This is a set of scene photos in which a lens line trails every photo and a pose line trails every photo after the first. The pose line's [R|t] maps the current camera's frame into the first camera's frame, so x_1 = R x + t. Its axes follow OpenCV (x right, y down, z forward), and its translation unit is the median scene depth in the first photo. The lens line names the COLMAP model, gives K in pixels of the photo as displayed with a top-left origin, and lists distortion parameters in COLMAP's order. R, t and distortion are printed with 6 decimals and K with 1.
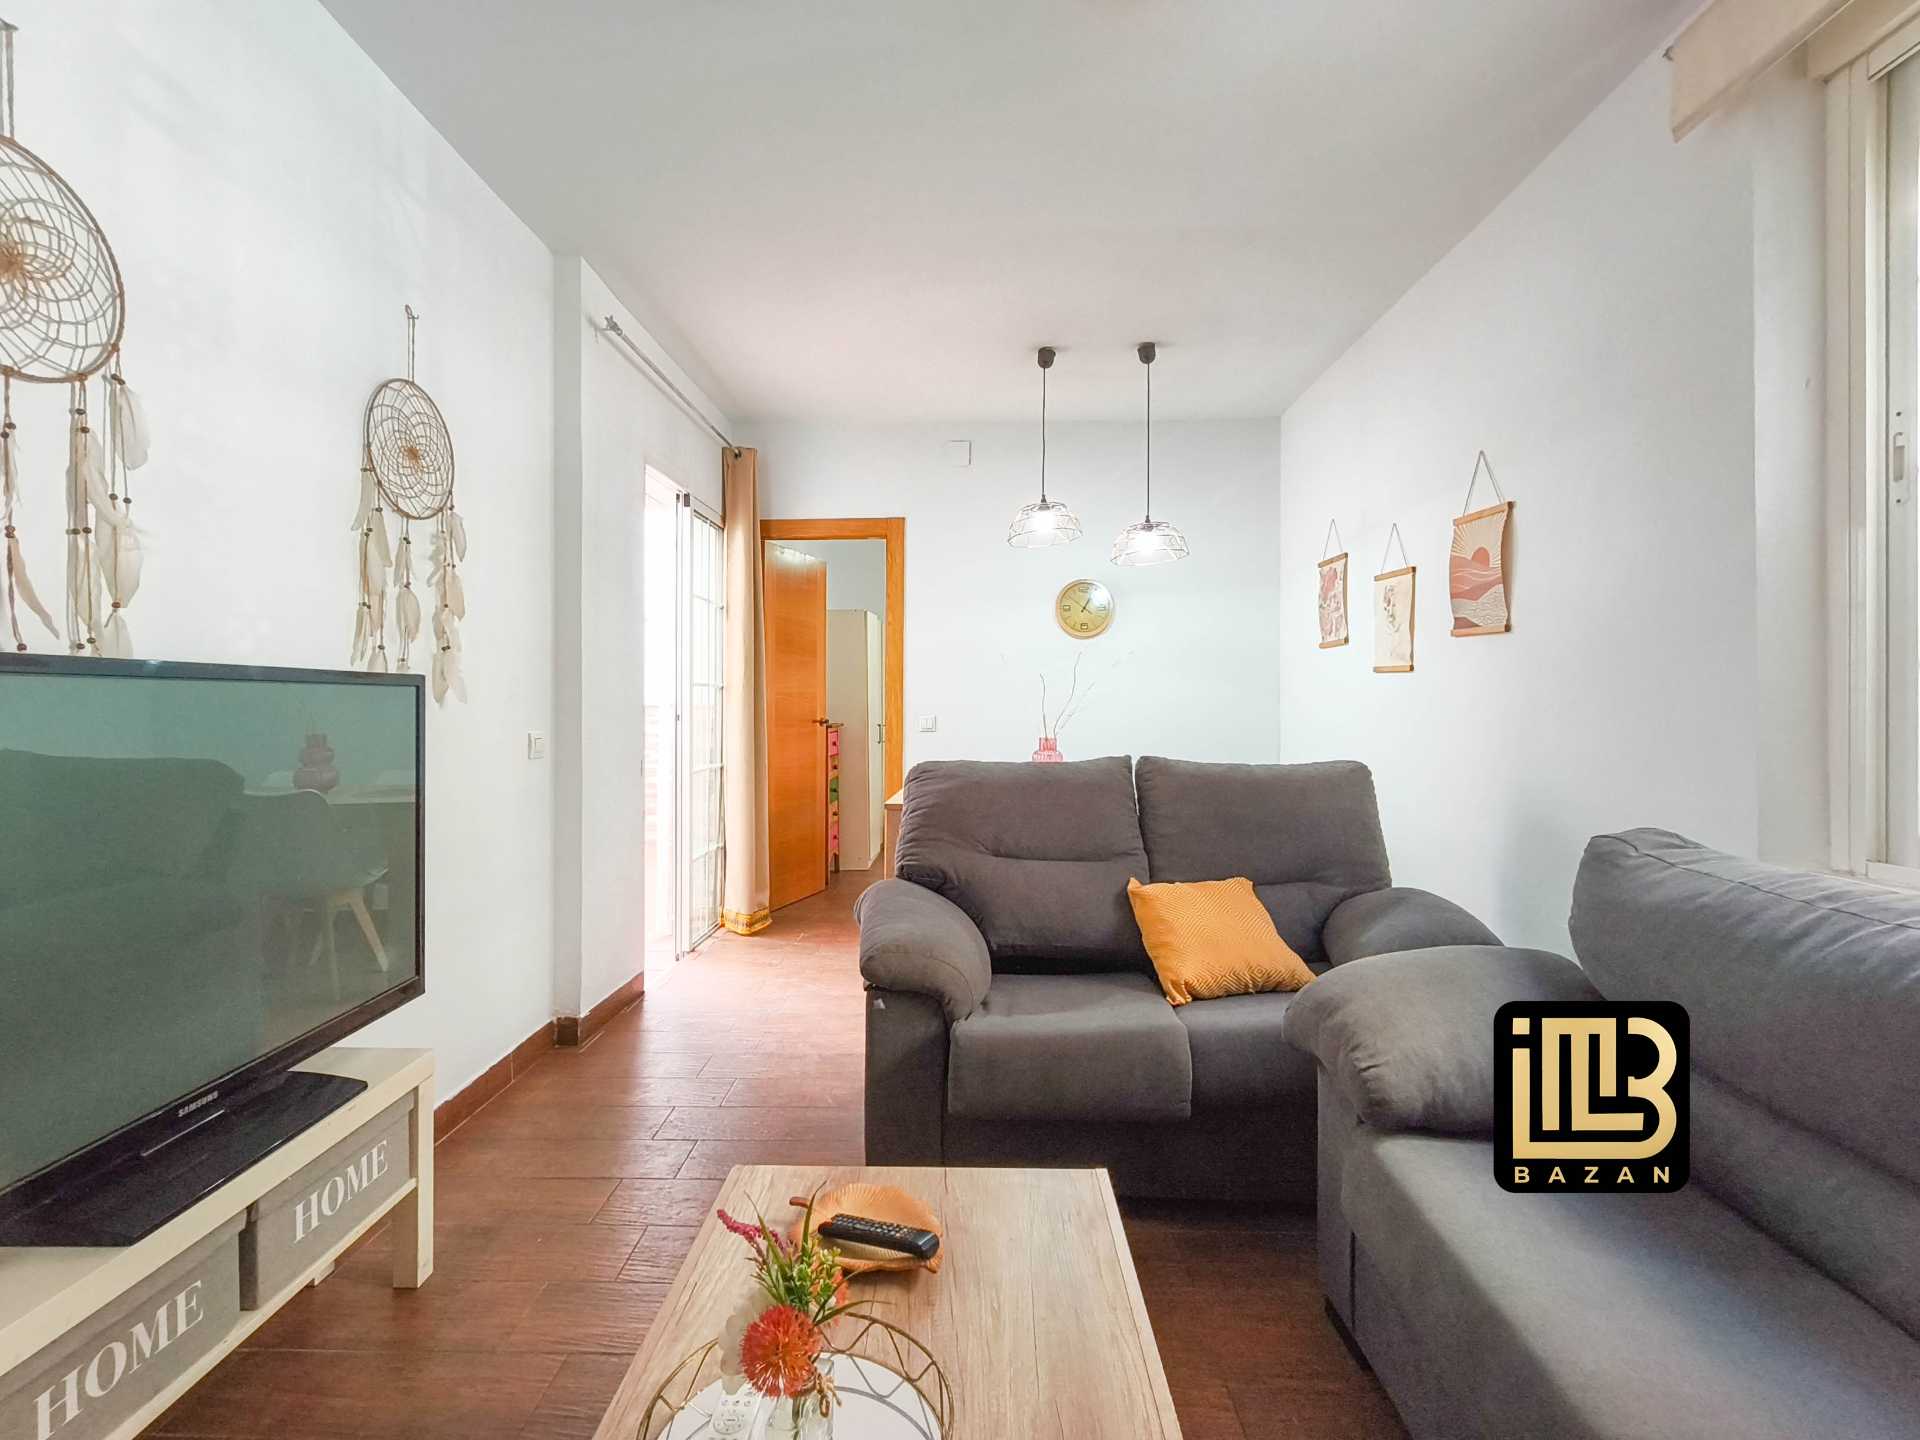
lens RADIAL K [[878.3, 0, 959.1], [0, 878.3, 708.2], [0, 0, 1]] dist [-0.001080, -0.001261]
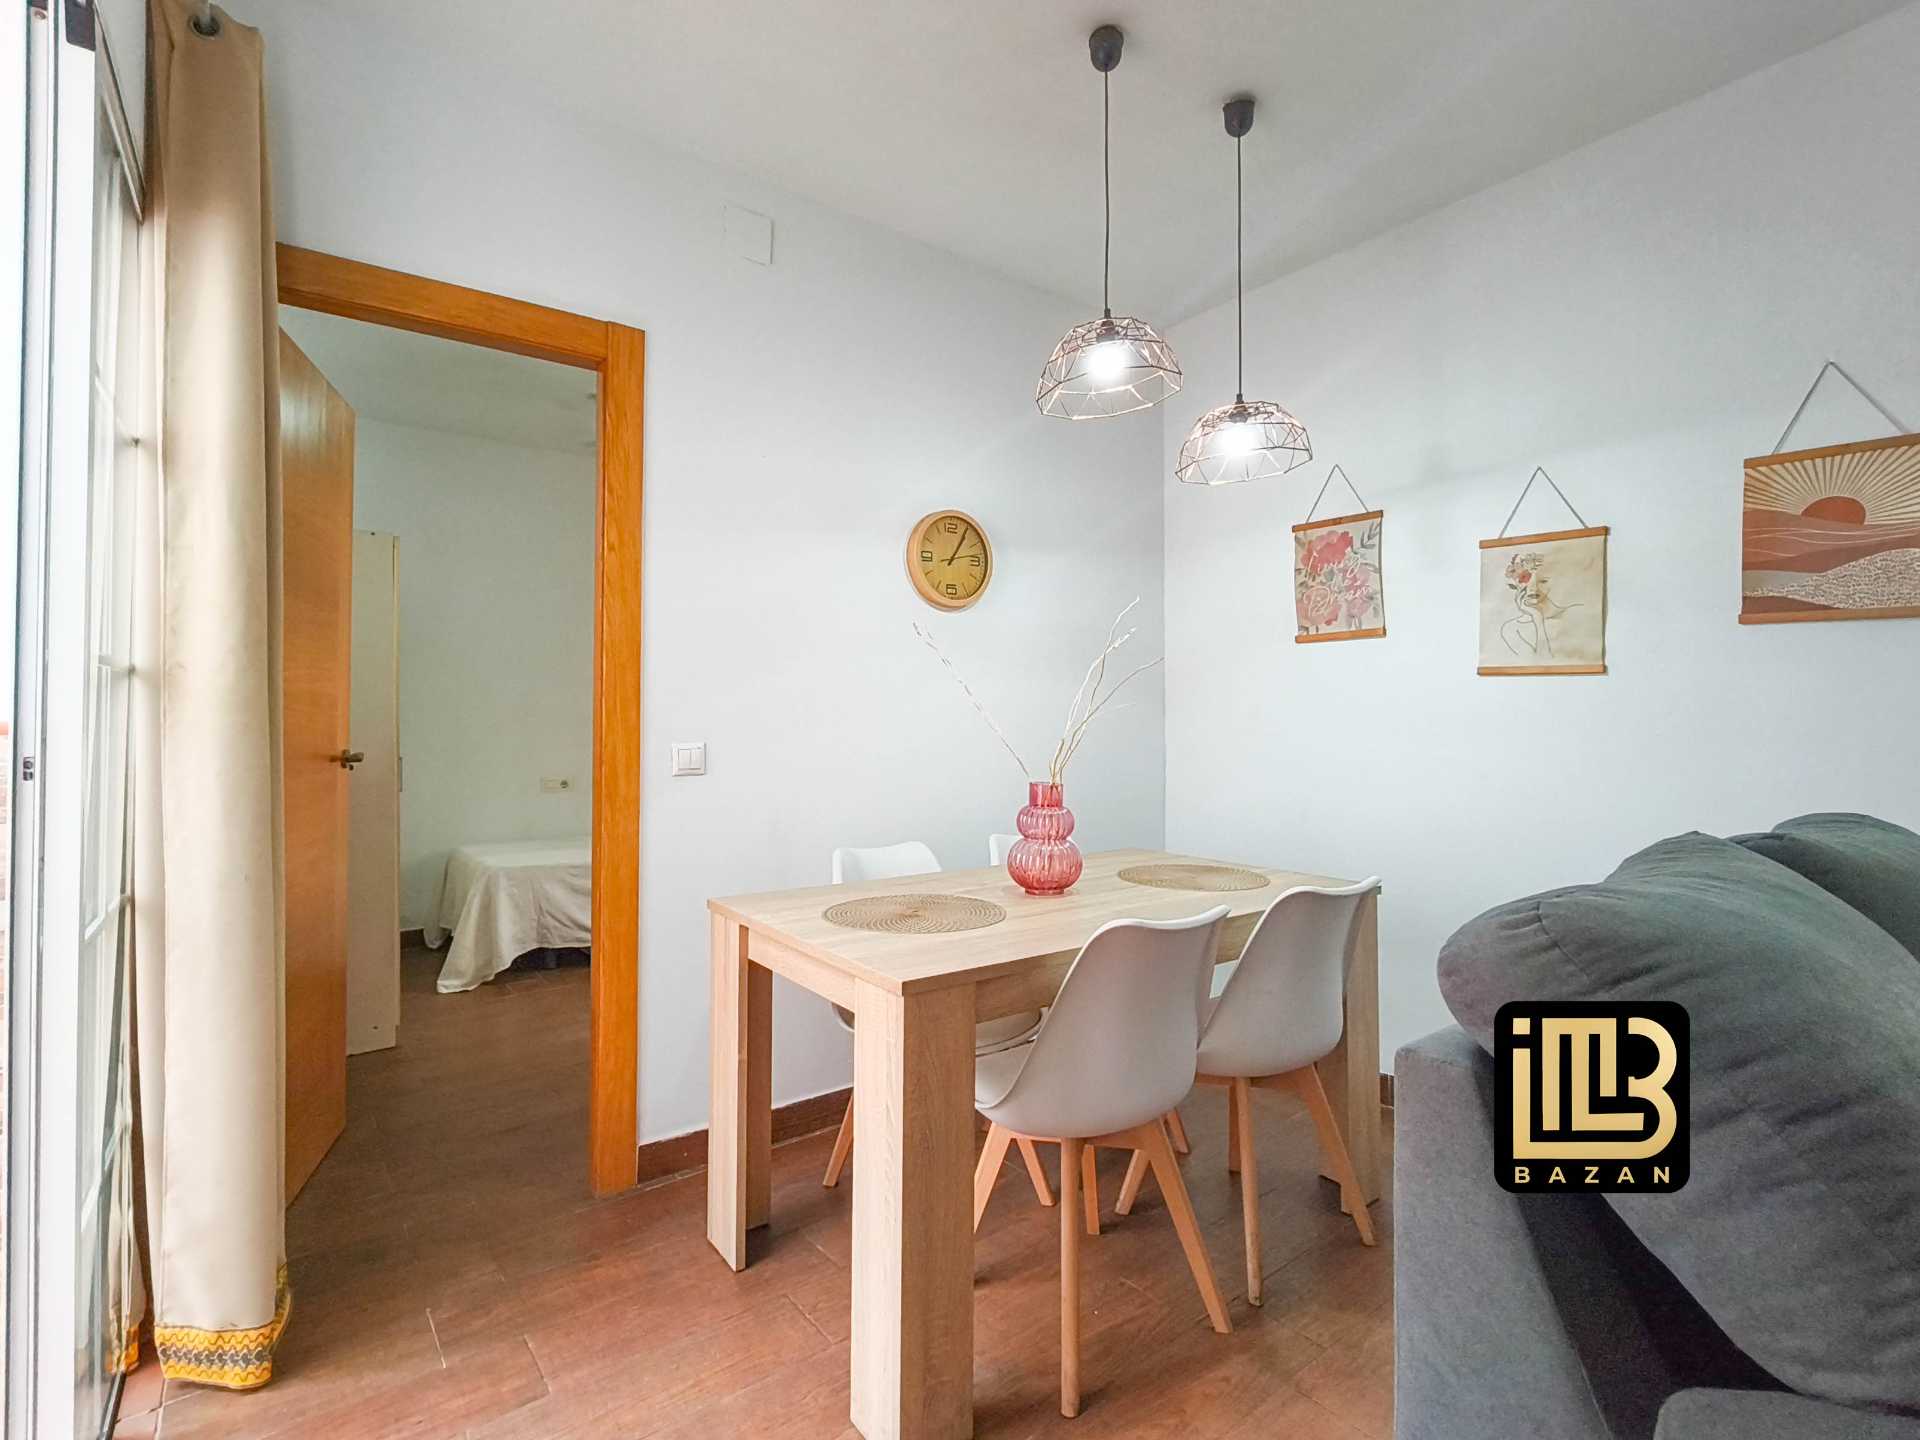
lens RADIAL K [[898.3, 0, 964.8], [0, 898.3, 713.0], [0, 0, 1]] dist [0.000263, -0.004791]
pose [[0.776106, 0.003384, 0.630593, -0.396122], [0.003646, 0.999945, -0.009853, -0.005060], [-0.630592, 0.009946, 0.776051, 0.869986]]
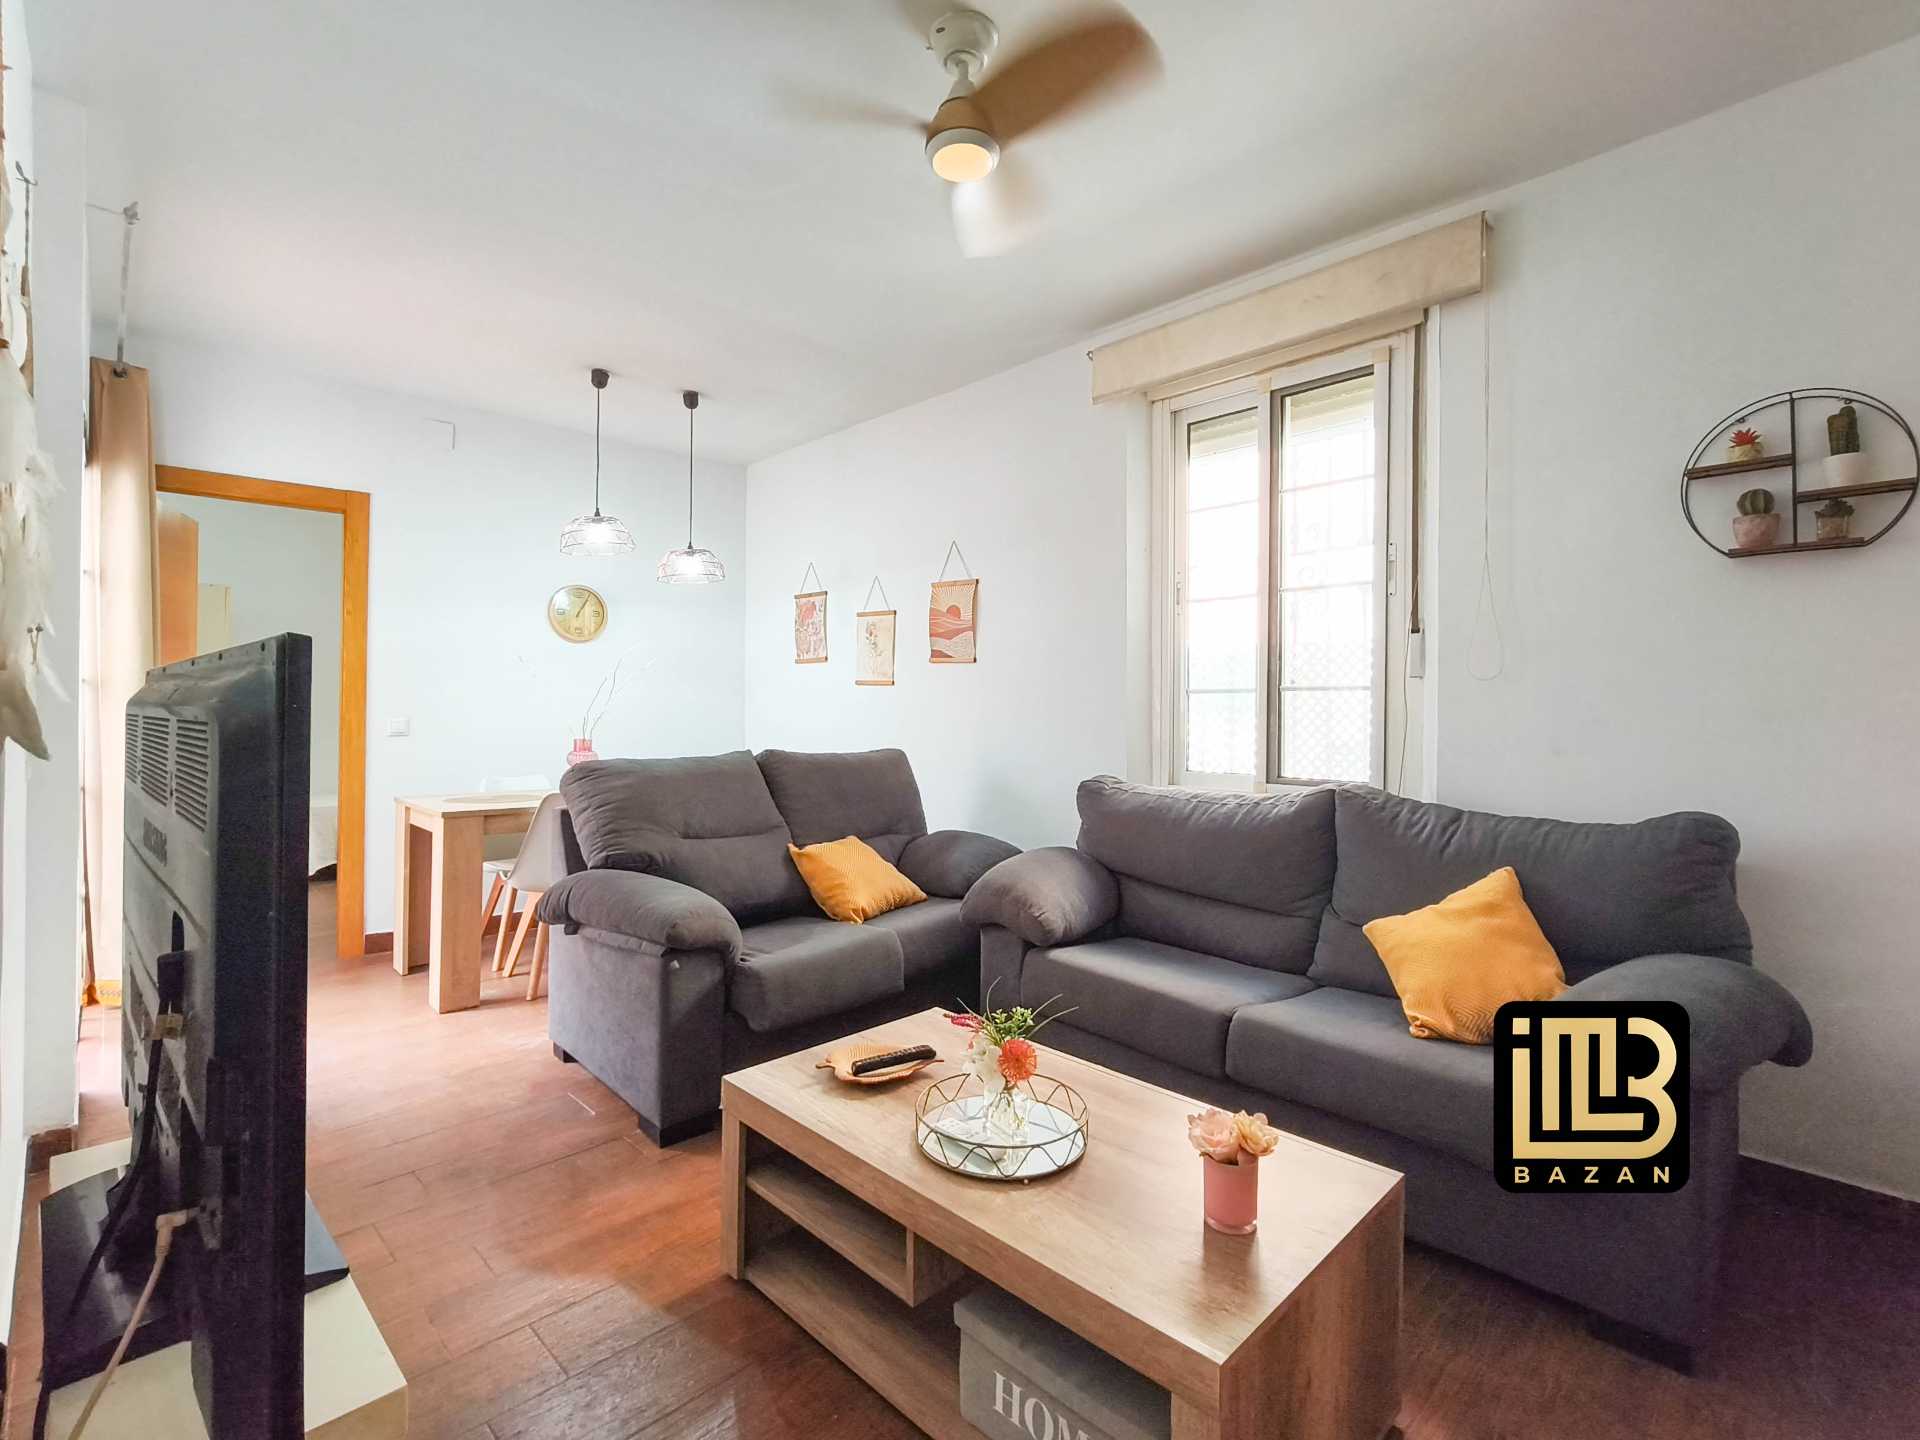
lens RADIAL K [[878.3, 0, 959.1], [0, 878.3, 708.2], [0, 0, 1]] dist [-0.001080, -0.001261]
pose [[0.696576, 0.003988, 0.717472, -0.475870], [-0.002117, 0.999992, -0.003504, -0.000205], [-0.717480, 0.000922, 0.696579, -0.059507]]
